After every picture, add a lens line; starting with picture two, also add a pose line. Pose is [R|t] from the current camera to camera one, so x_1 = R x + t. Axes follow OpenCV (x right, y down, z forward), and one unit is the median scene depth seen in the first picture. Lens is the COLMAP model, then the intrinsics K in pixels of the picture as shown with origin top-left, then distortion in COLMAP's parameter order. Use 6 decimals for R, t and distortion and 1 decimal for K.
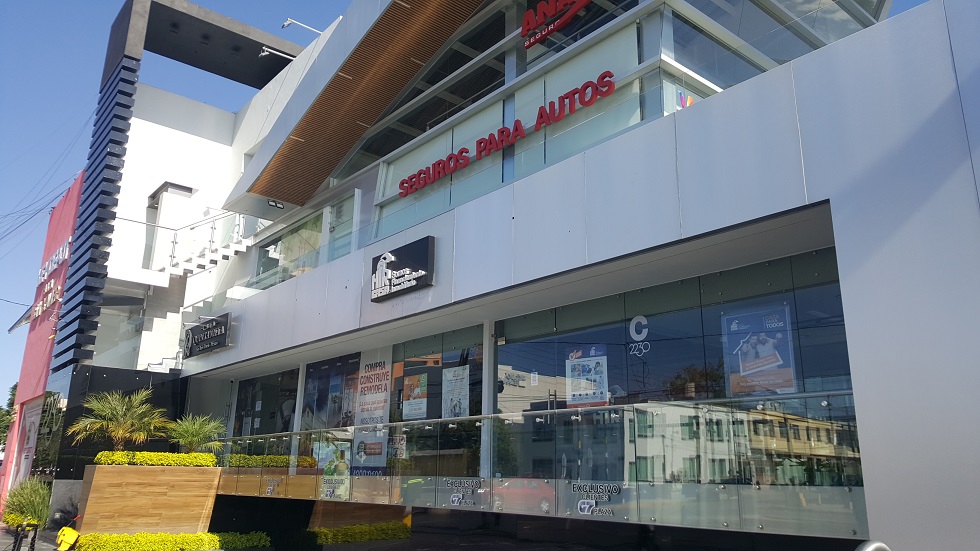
lens RADIAL K [[727.0, 0, 461.4], [0, 727.0, 277.0], [0, 0, 1]] dist [0.107579, -0.146265]
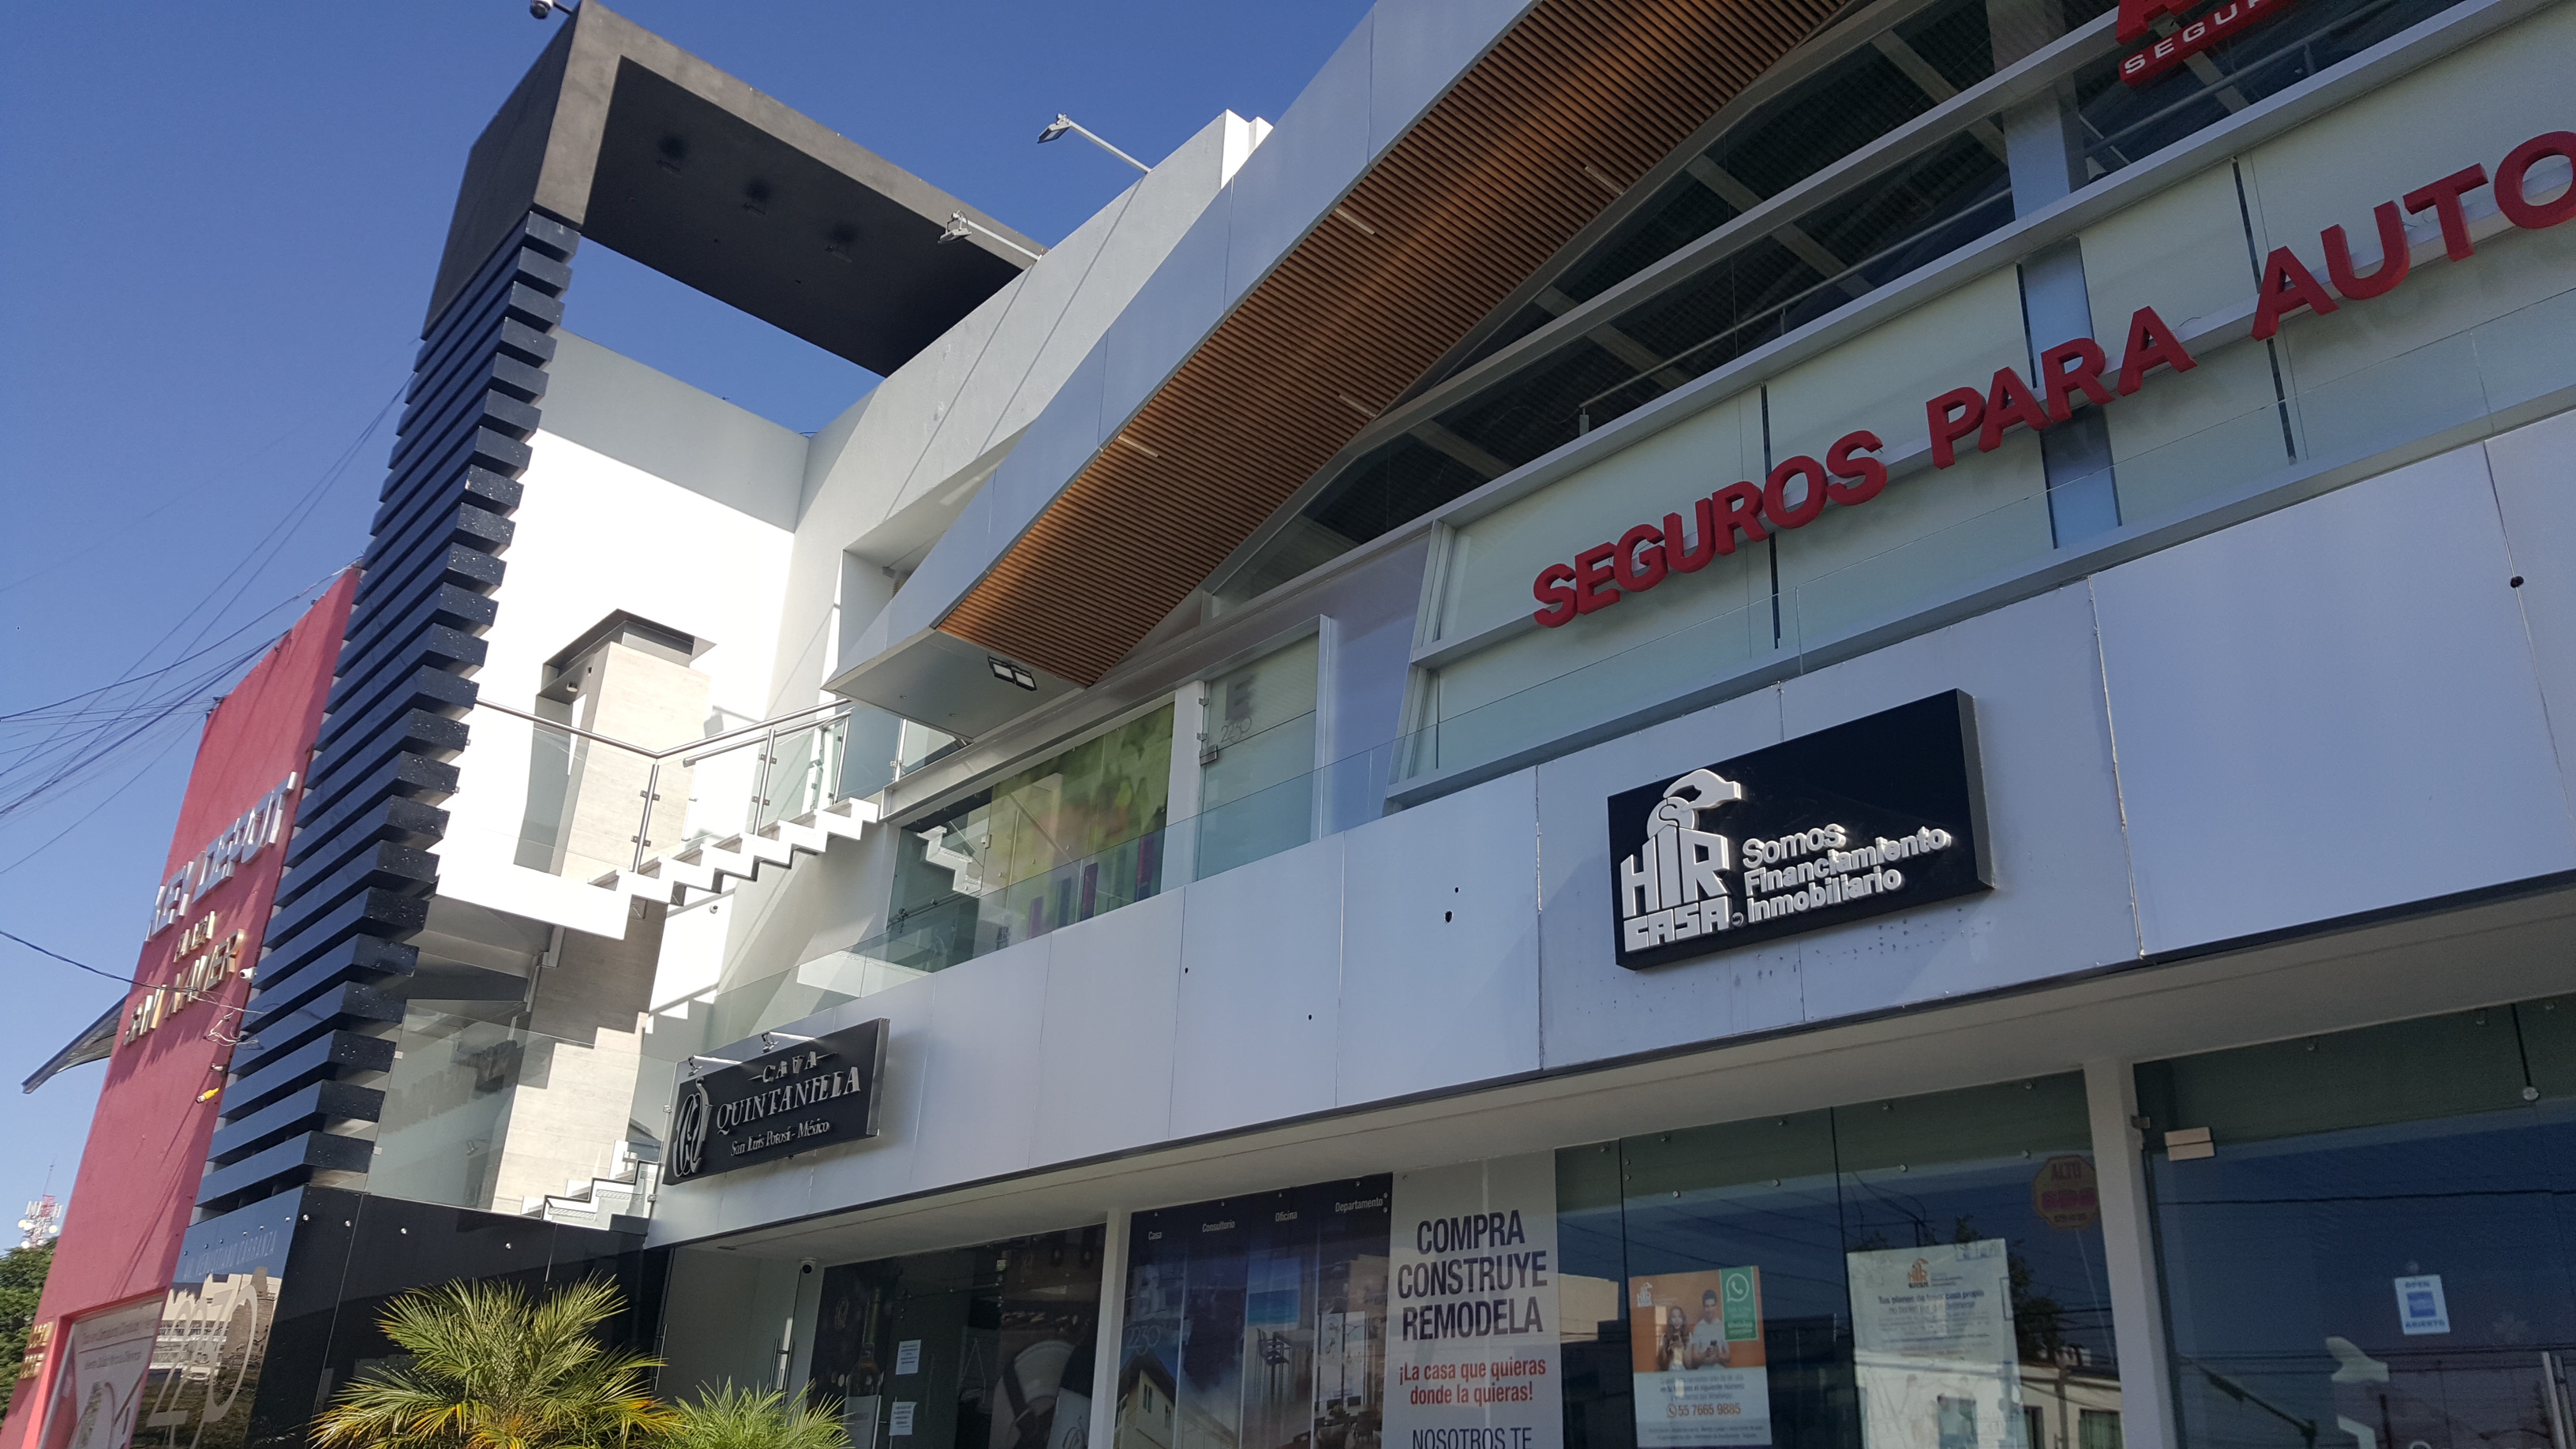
lens RADIAL K [[1906.5, 0, 1200.6], [0, 1906.5, 777.3], [0, 0, 1]] dist [0.110399, -0.153025]
pose [[0.999088, 0.041070, 0.011722, -0.185129], [-0.039328, 0.991682, -0.122556, 0.037734], [-0.016658, 0.121983, 0.992392, 0.219527]]
